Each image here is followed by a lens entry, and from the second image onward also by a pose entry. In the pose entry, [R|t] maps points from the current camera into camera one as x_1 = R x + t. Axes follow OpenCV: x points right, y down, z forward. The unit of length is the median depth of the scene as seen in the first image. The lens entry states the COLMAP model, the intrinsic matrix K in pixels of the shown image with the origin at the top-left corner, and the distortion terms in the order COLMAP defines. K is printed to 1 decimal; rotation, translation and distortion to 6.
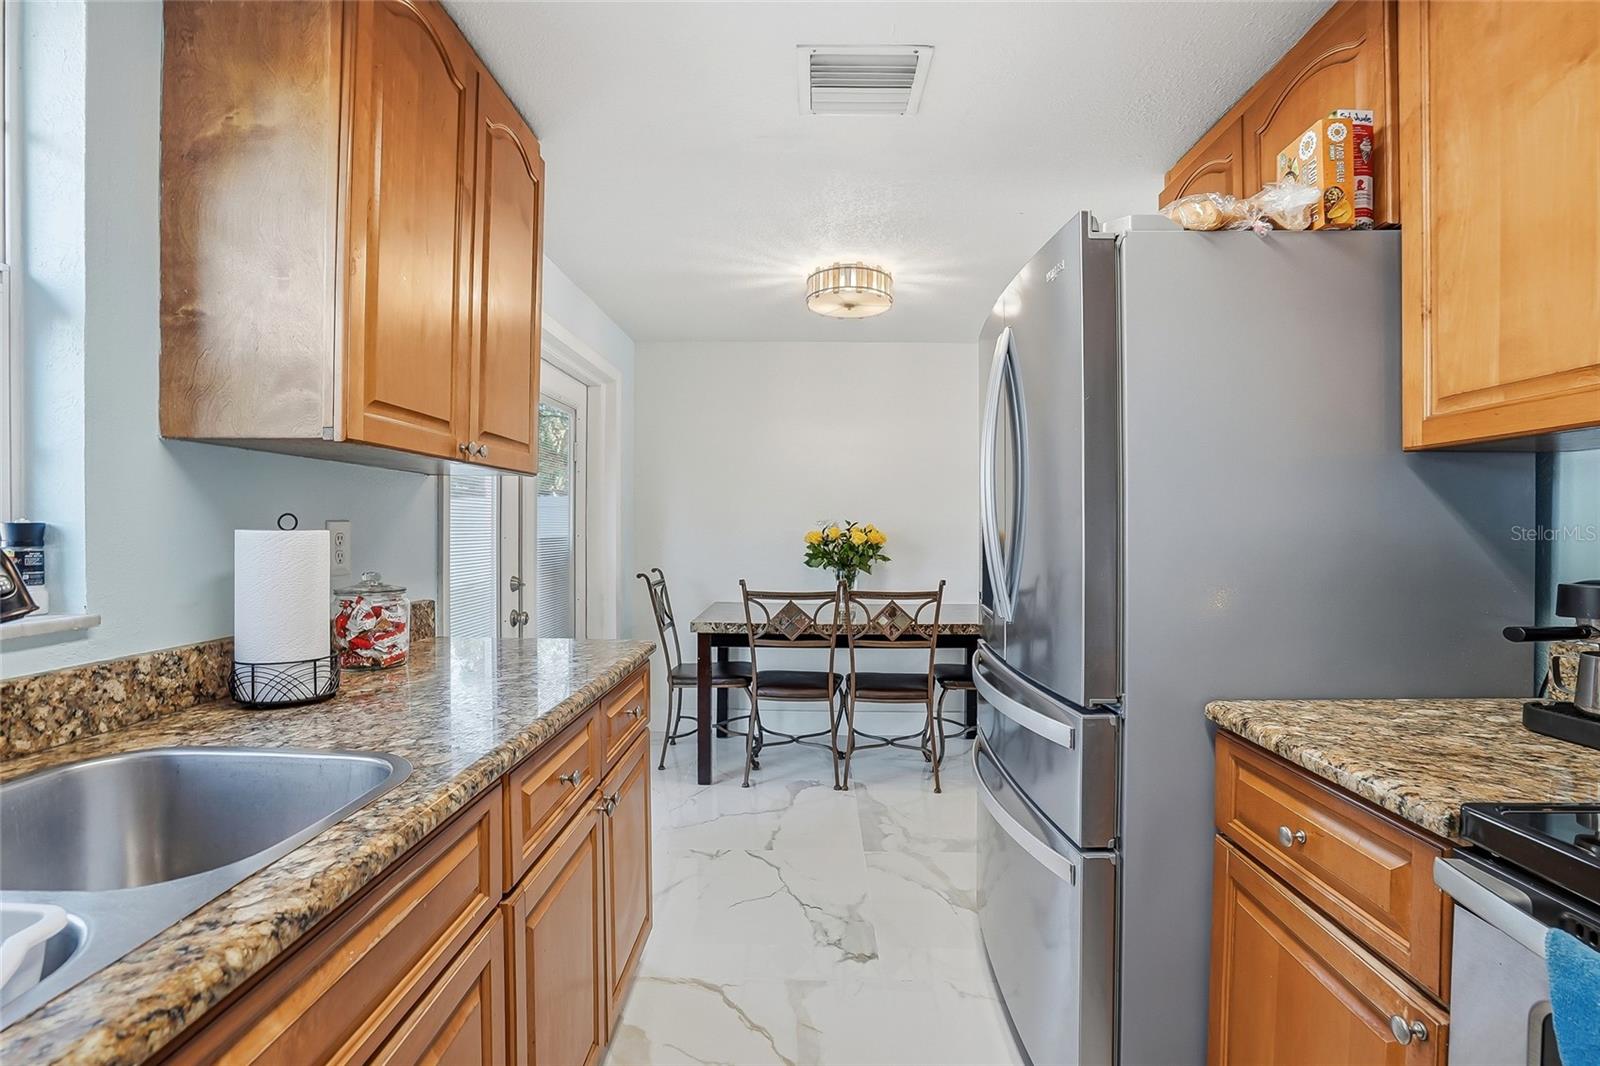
lens RADIAL K [[753.3, 0, 801.5], [0, 753.3, 534.4], [0, 0, 1]] dist [-0.058653, 0.021722]
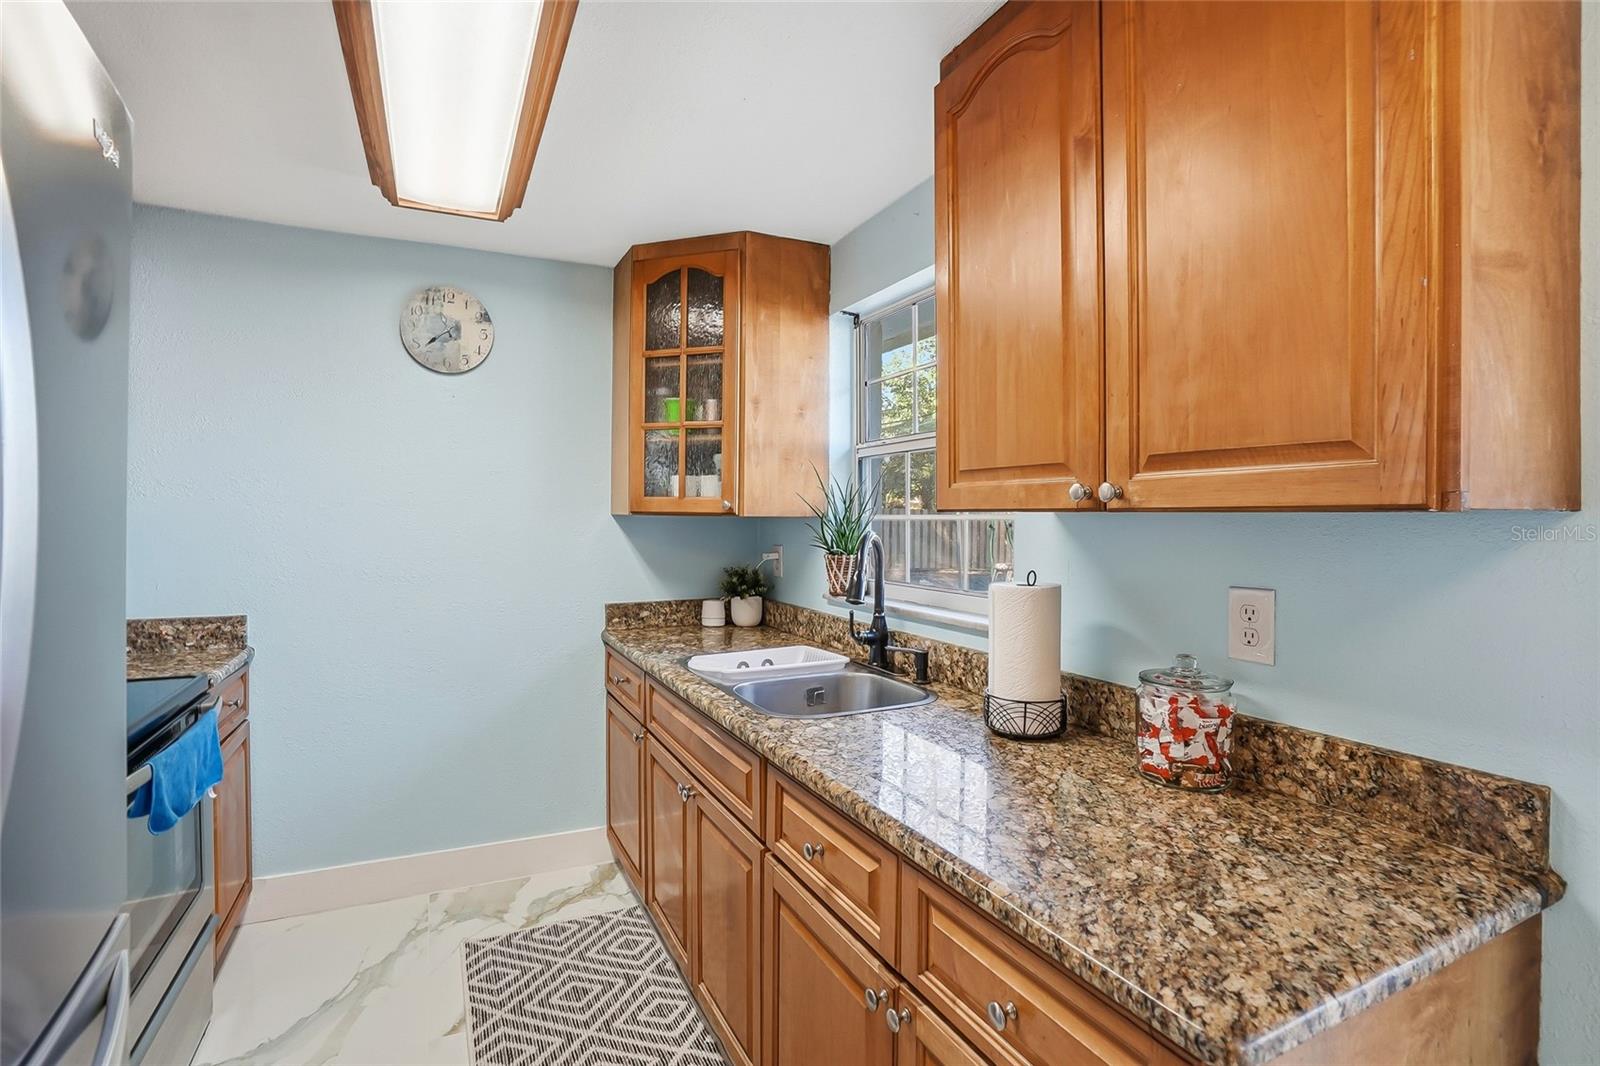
lens RADIAL K [[748.2, 0, 802.2], [0, 748.2, 529.6], [0, 0, 1]] dist [-0.059256, 0.021563]
pose [[-0.888420, -0.004815, -0.459007, 0.120523], [-0.017562, 0.999569, 0.023507, -0.091275], [0.458696, 0.028945, -0.888122, 1.488276]]
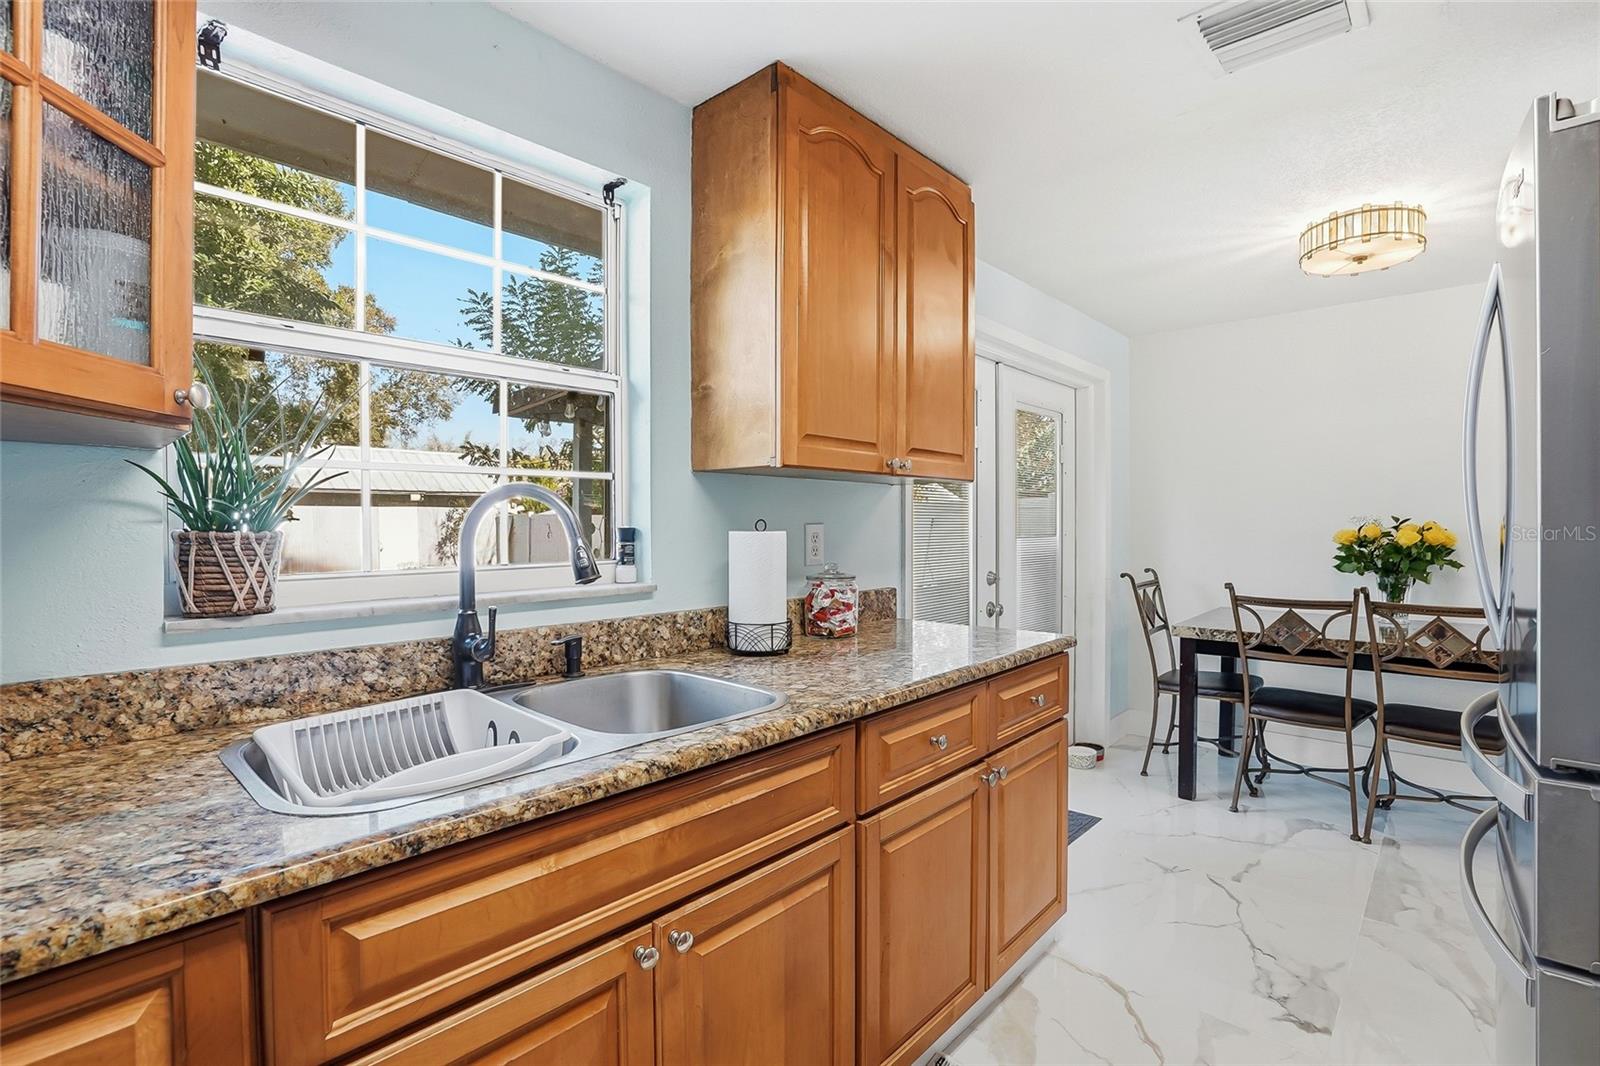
lens RADIAL K [[748.2, 0, 802.2], [0, 748.2, 529.6], [0, 0, 1]] dist [-0.059256, 0.021563]
pose [[0.753545, -0.002985, -0.657390, 0.245790], [0.000609, 0.999992, -0.003842, -0.002958], [0.657396, 0.002495, 0.753541, -0.025186]]
